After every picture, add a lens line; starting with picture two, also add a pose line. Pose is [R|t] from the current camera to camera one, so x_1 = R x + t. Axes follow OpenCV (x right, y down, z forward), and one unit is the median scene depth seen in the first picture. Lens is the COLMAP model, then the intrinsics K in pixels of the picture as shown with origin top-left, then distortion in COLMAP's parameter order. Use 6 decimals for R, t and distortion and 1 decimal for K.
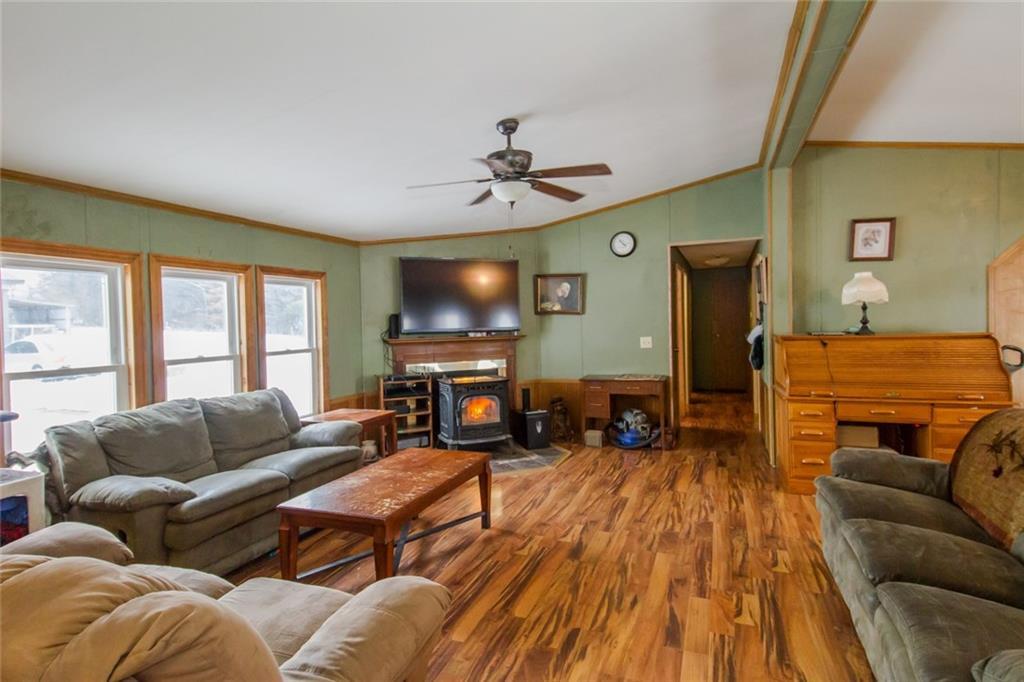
lens RADIAL K [[563.0, 0, 511.8], [0, 563.0, 335.2], [0, 0, 1]] dist [0.050478, 0.000567]
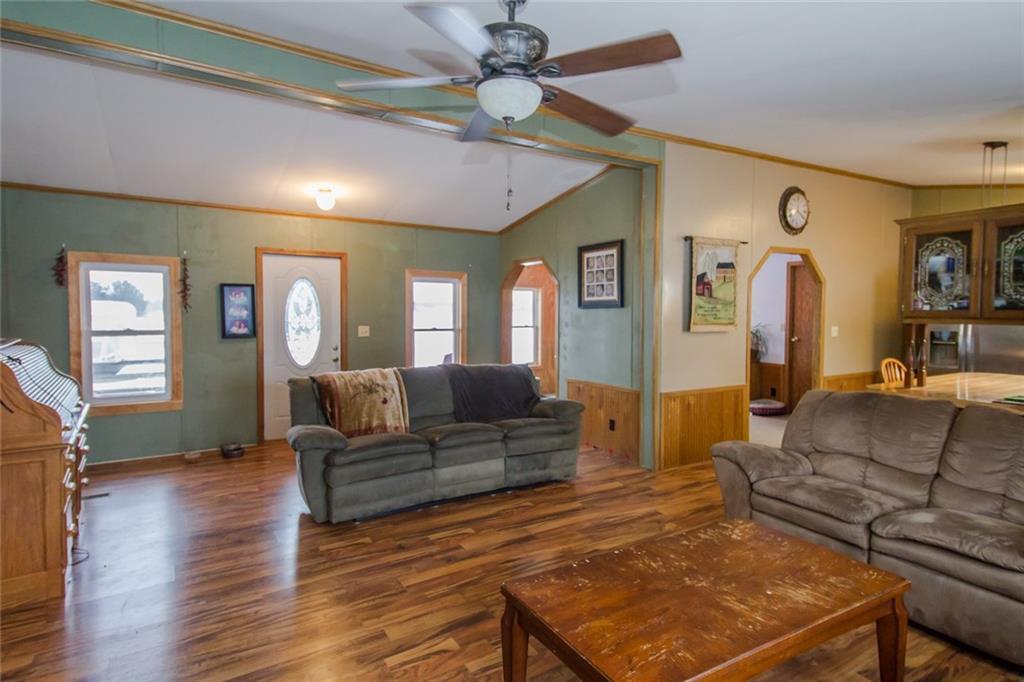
lens RADIAL K [[563.0, 0, 508.0], [0, 563.0, 338.5], [0, 0, 1]] dist [0.050478, 0.000567]
pose [[-0.799949, -0.003627, 0.600057, -0.424036], [0.040956, 0.997320, 0.060627, -0.039849], [-0.598669, 0.073074, -0.797657, 1.732889]]
